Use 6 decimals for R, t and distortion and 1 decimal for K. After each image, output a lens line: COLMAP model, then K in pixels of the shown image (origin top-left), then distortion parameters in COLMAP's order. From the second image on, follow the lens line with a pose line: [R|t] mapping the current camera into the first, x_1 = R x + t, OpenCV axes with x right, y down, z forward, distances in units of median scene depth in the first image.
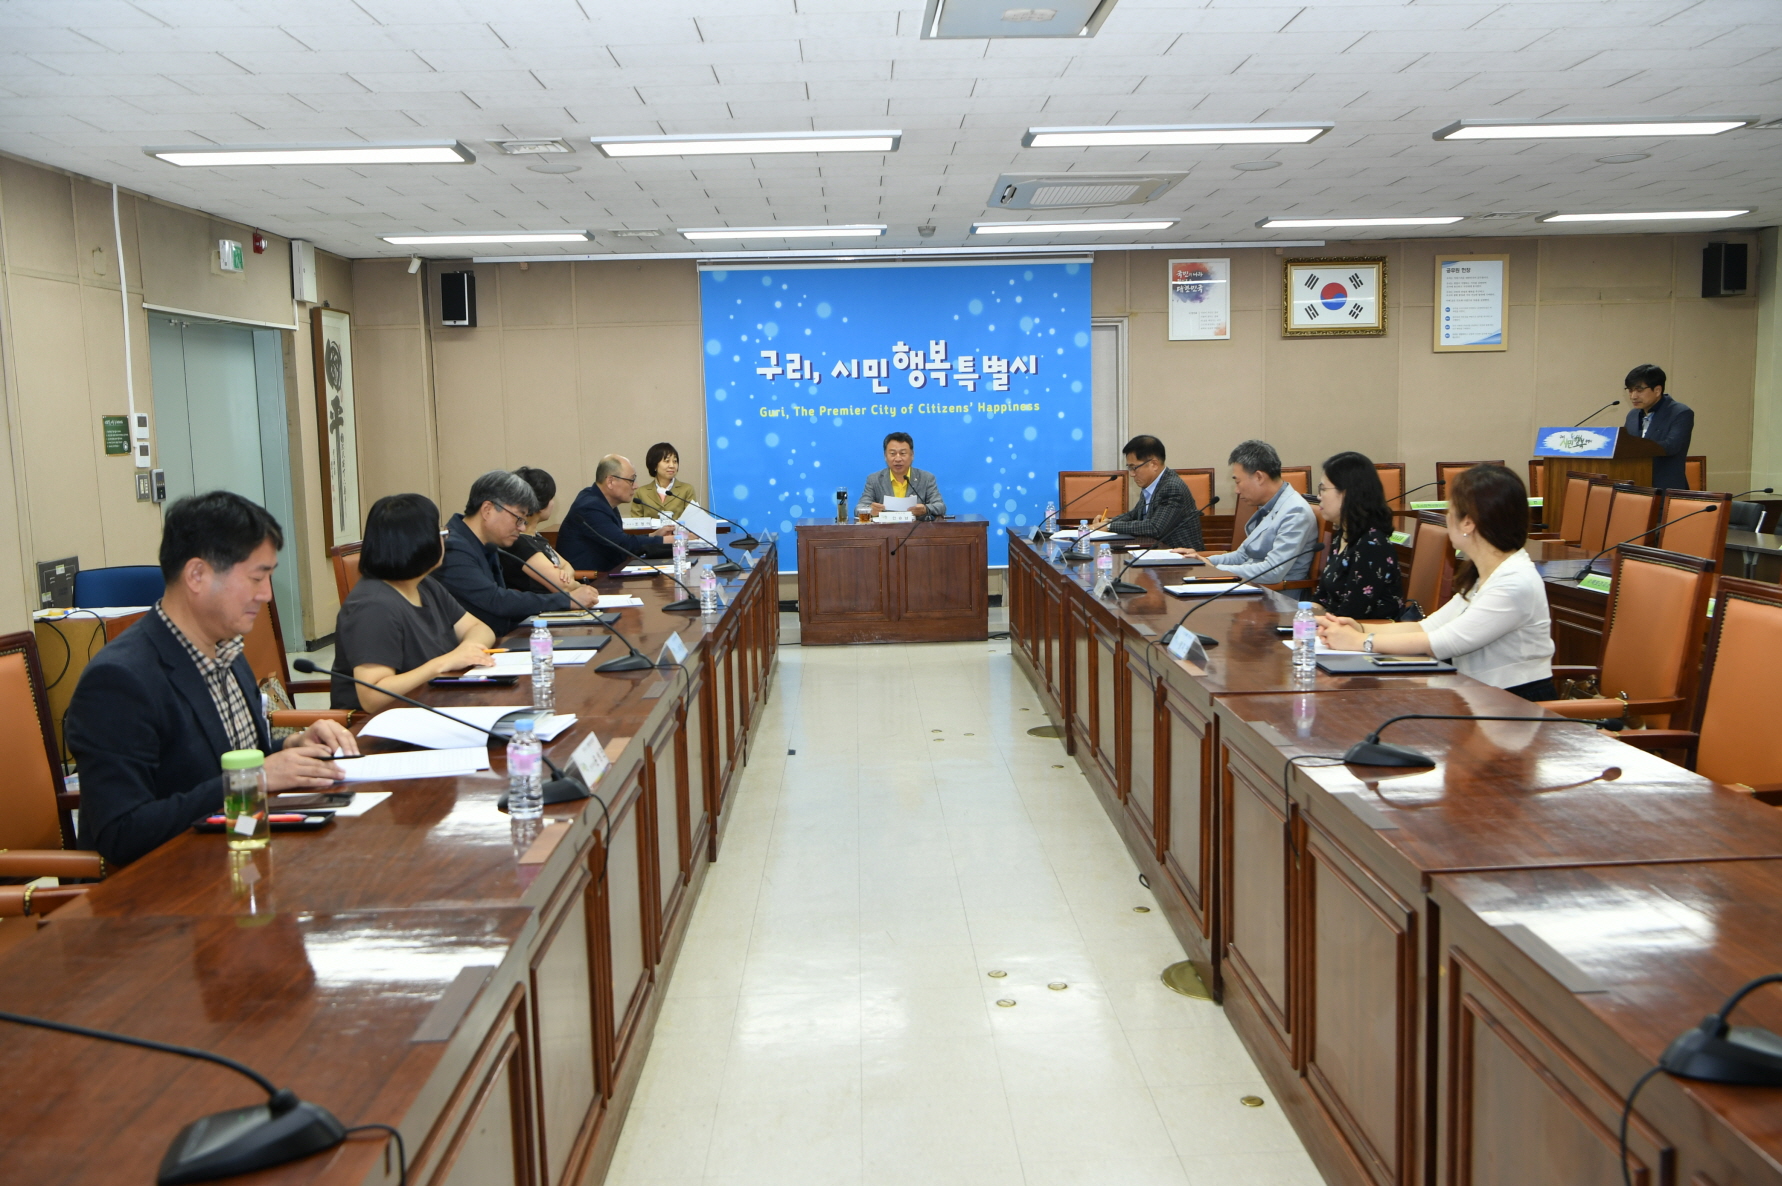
lens RADIAL K [[1579.4, 0, 894.1], [0, 1579.4, 596.5], [0, 0, 1]] dist [-0.014560, 0.008264]
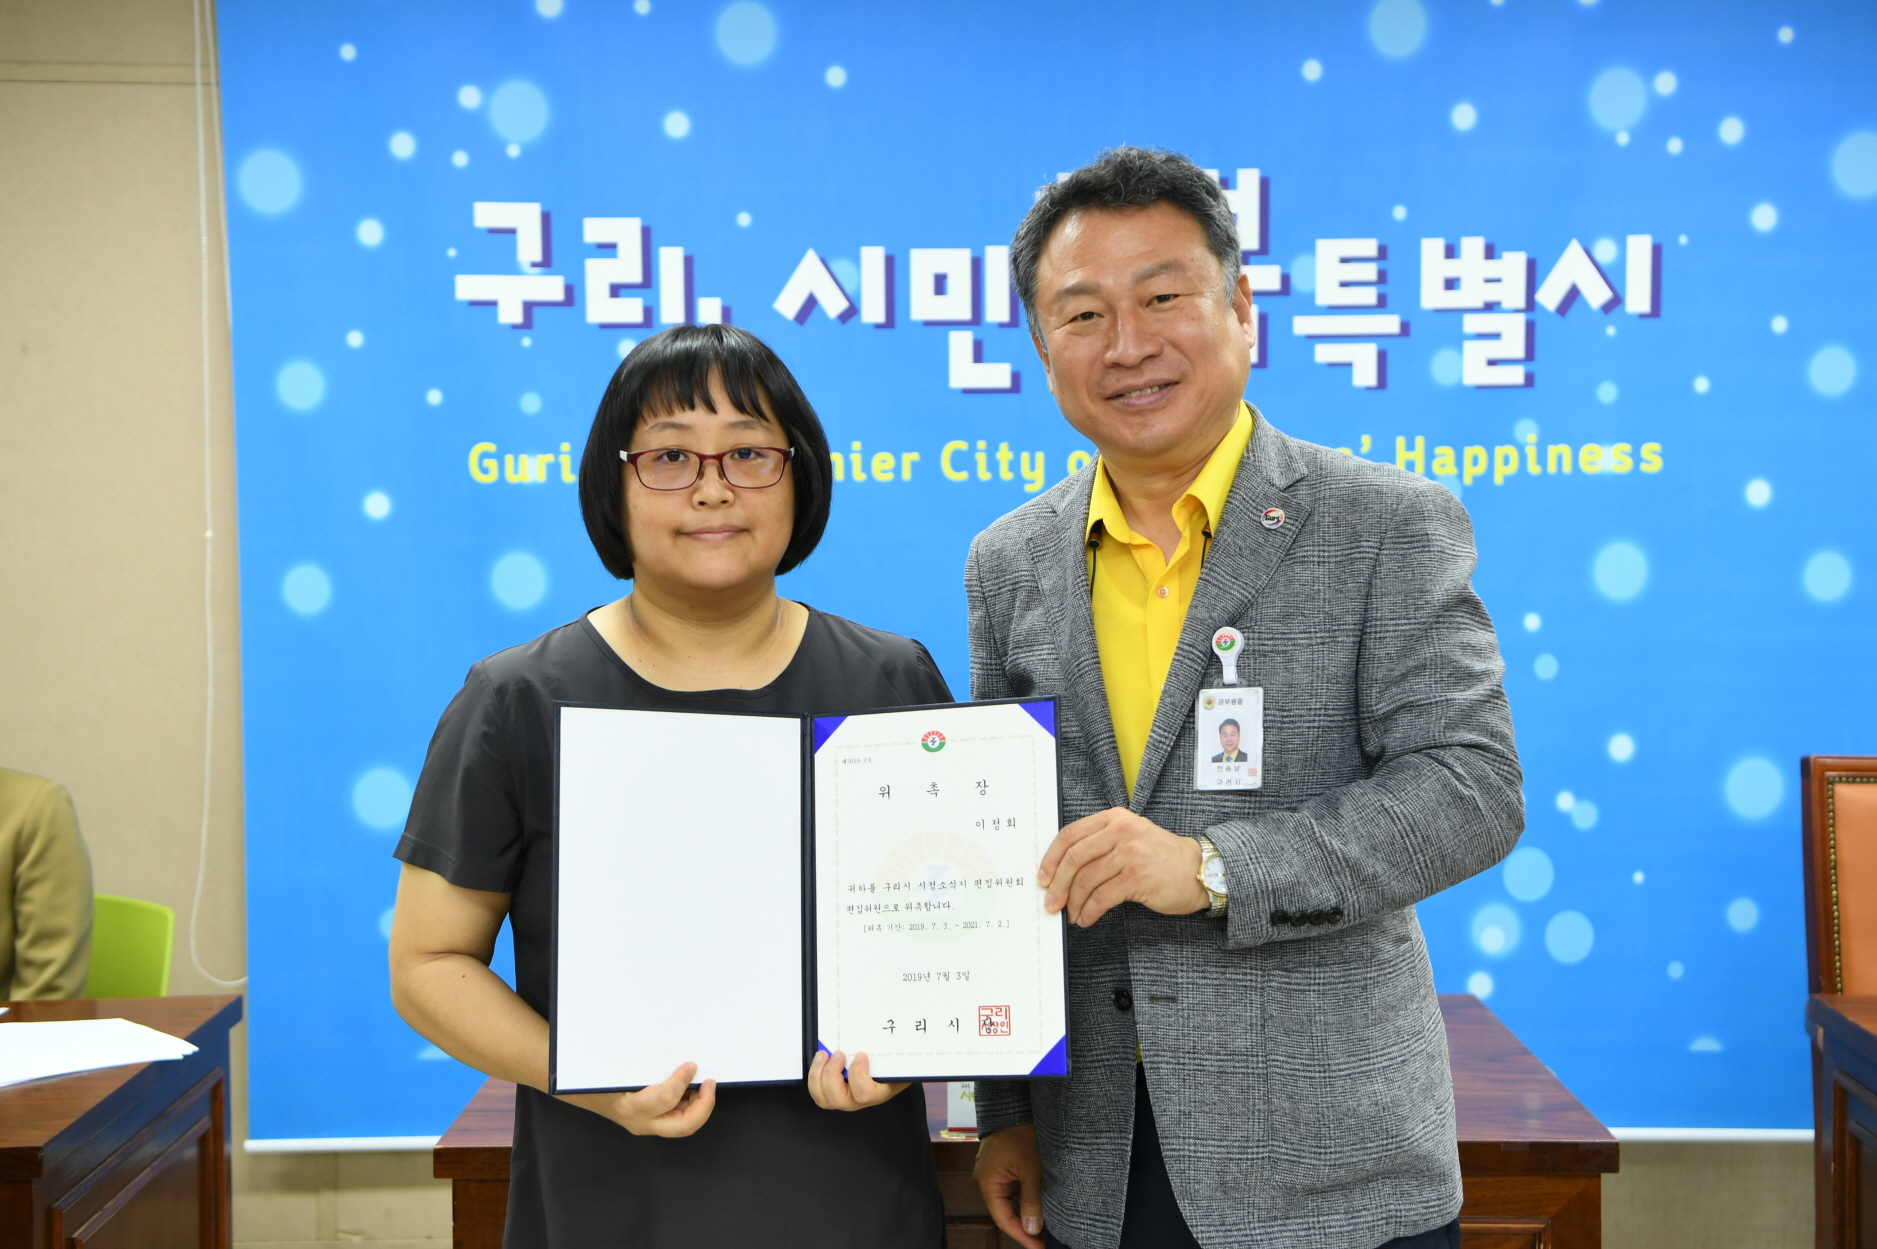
lens RADIAL K [[2382.8, 0, 948.8], [0, 2382.8, 621.1], [0, 0, 1]] dist [0.138533, 0.052921]
pose [[0.999271, 0.017526, -0.033926, -0.000734], [-0.019124, 0.998695, -0.047352, -0.077626], [0.033051, 0.047966, 0.998302, 0.646625]]
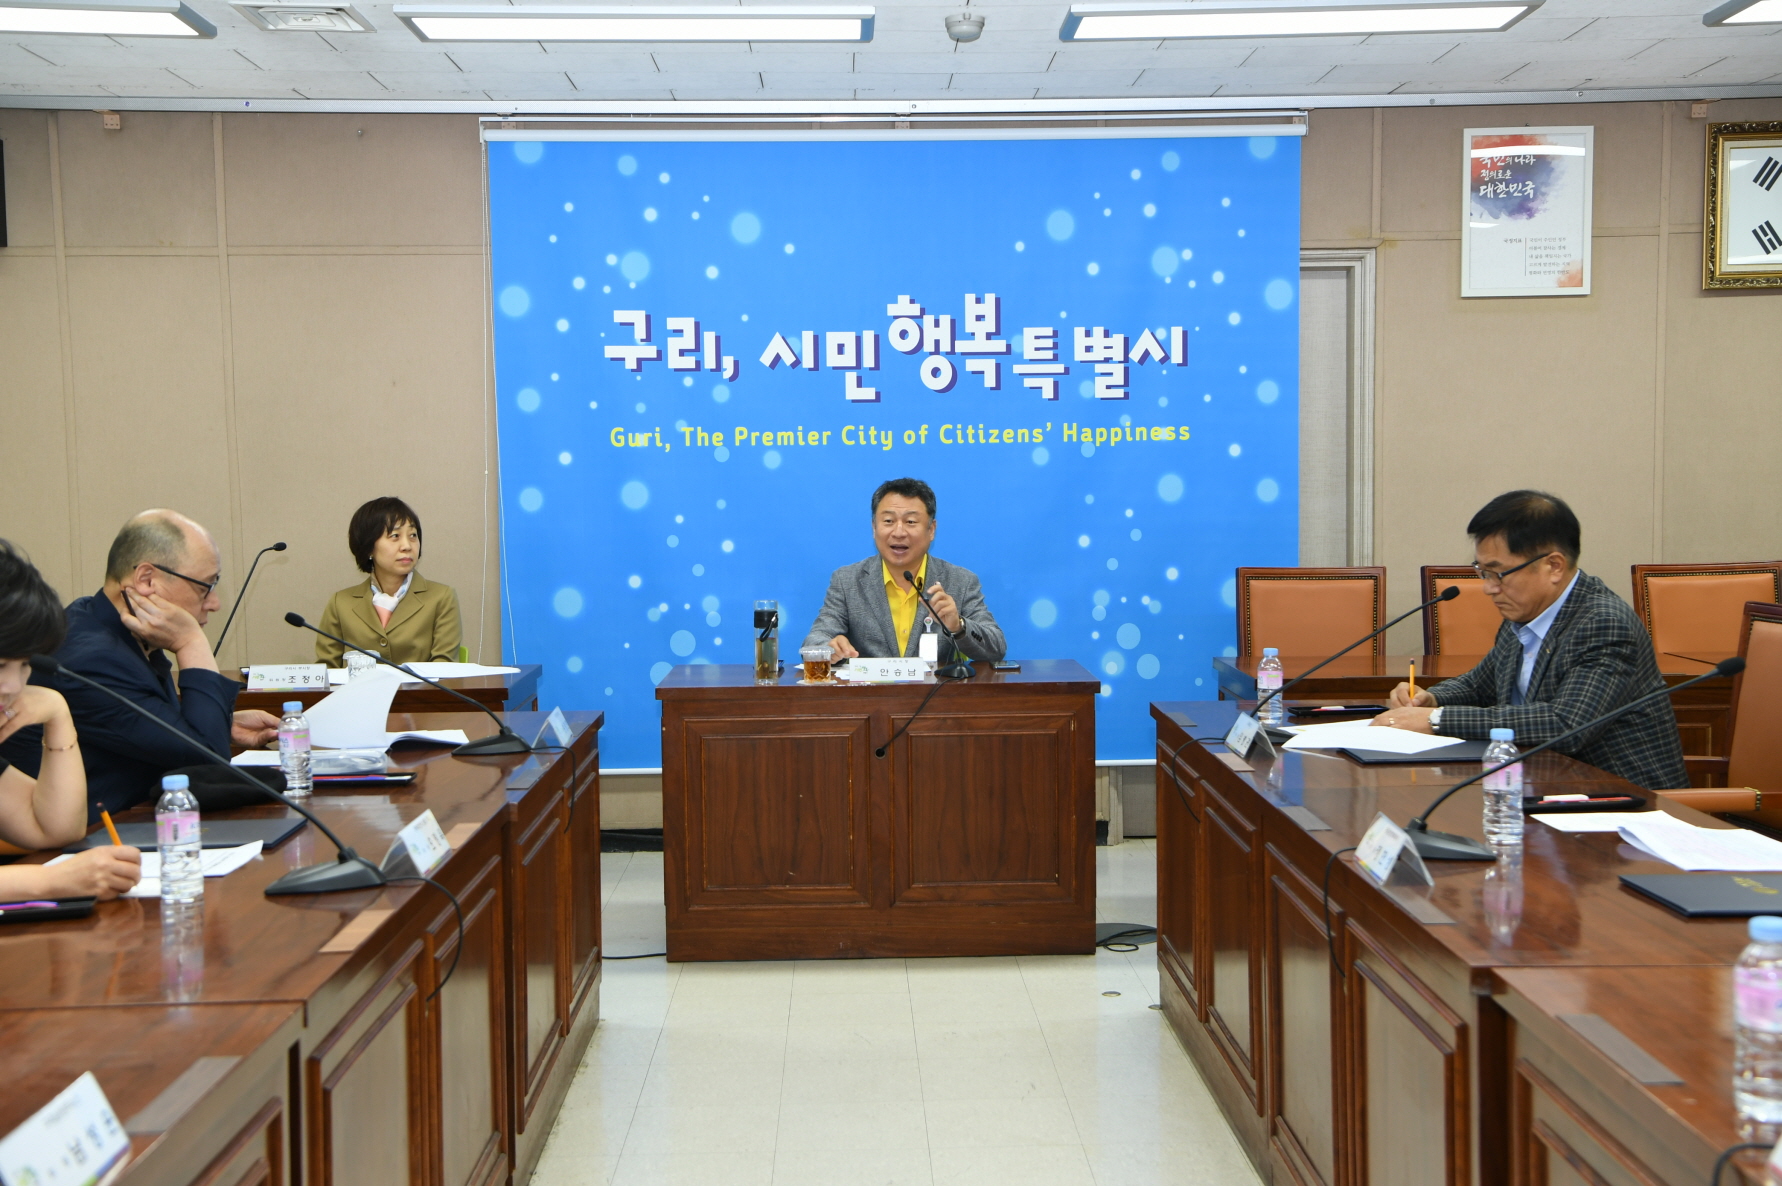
lens RADIAL K [[2093.5, 0, 893.8], [0, 2093.5, 594.6], [0, 0, 1]] dist [0.100939, 0.044768]
pose [[0.999932, 0.011350, -0.002792, 0.003849], [-0.011491, 0.998301, -0.057119, -0.033254], [0.002139, 0.057147, 0.998363, 0.364241]]
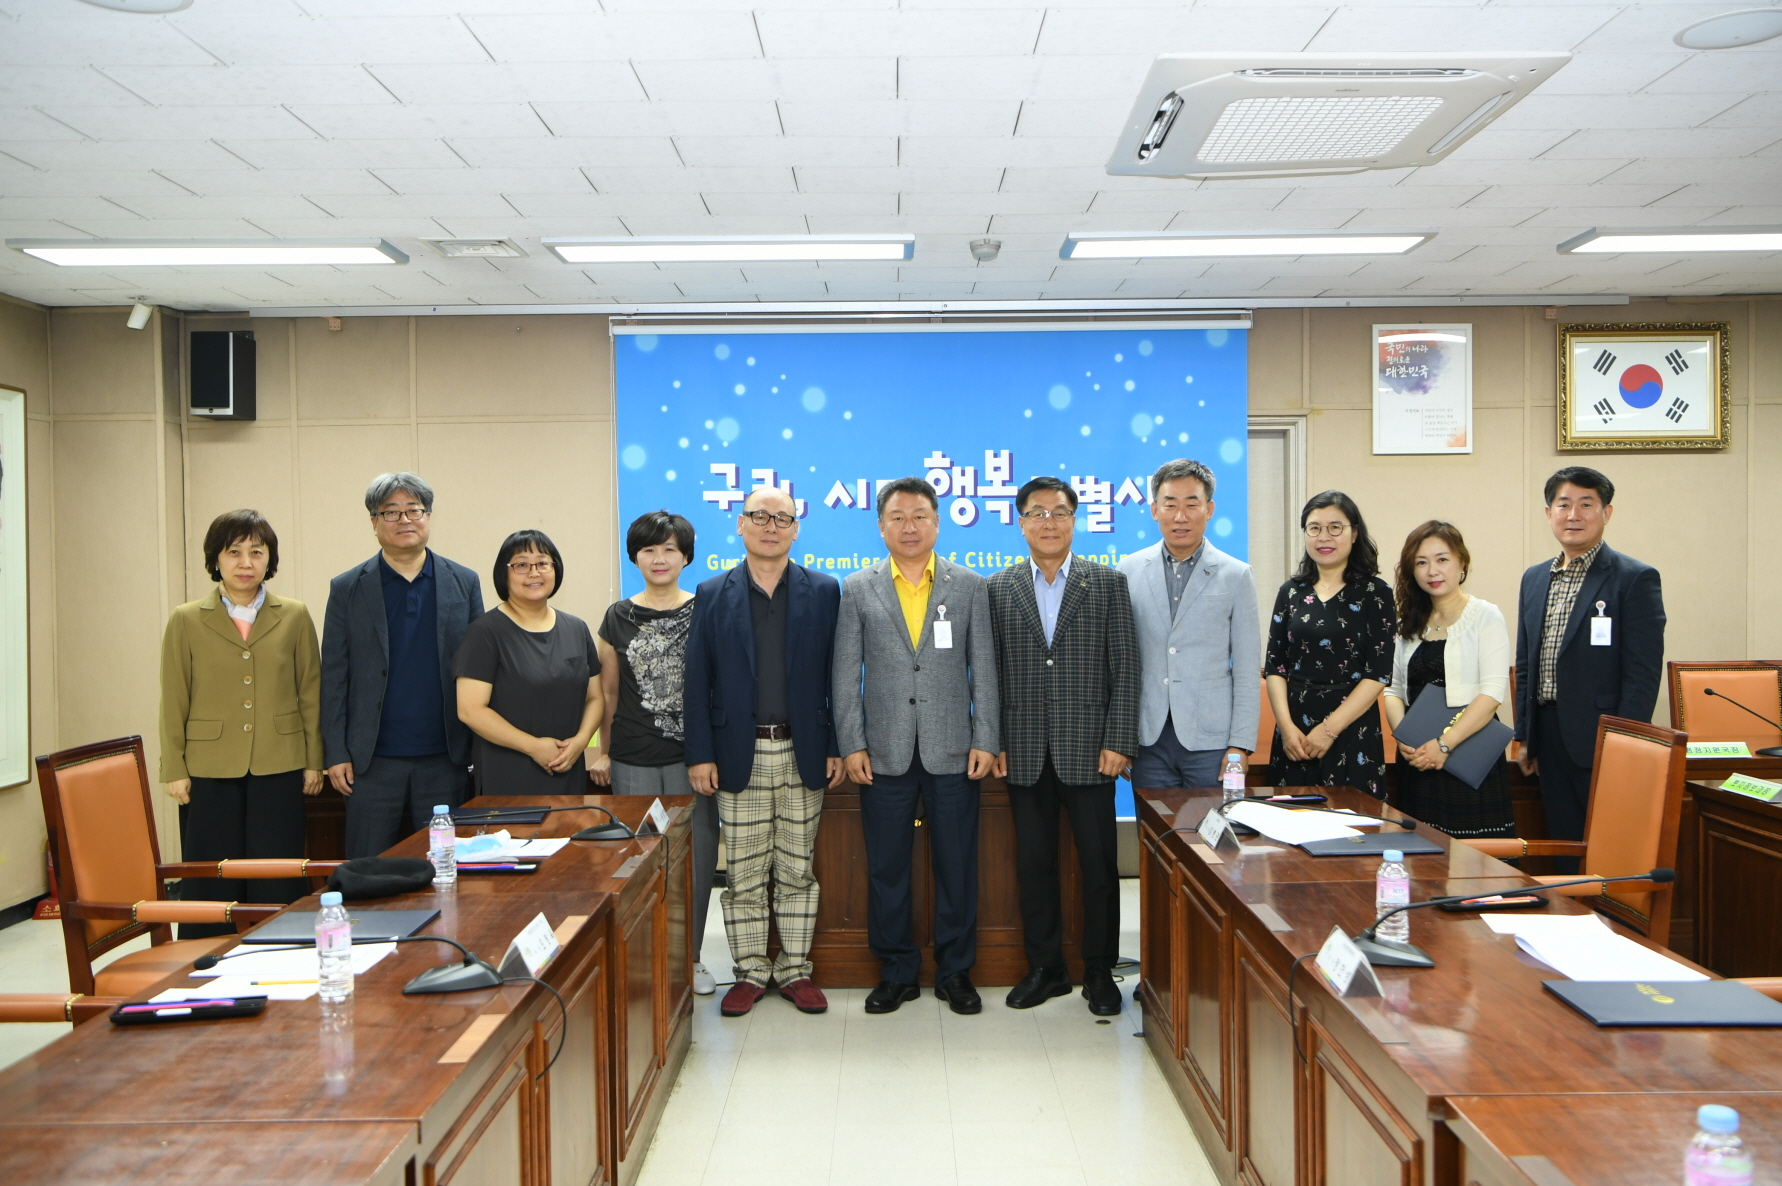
lens RADIAL K [[1579.4, 0, 894.1], [0, 1579.4, 596.5], [0, 0, 1]] dist [-0.014560, 0.008264]
pose [[0.999582, 0.012744, -0.025953, 0.003990], [-0.015045, 0.995785, -0.090473, -0.048953], [0.024691, 0.090825, 0.995561, 0.391172]]
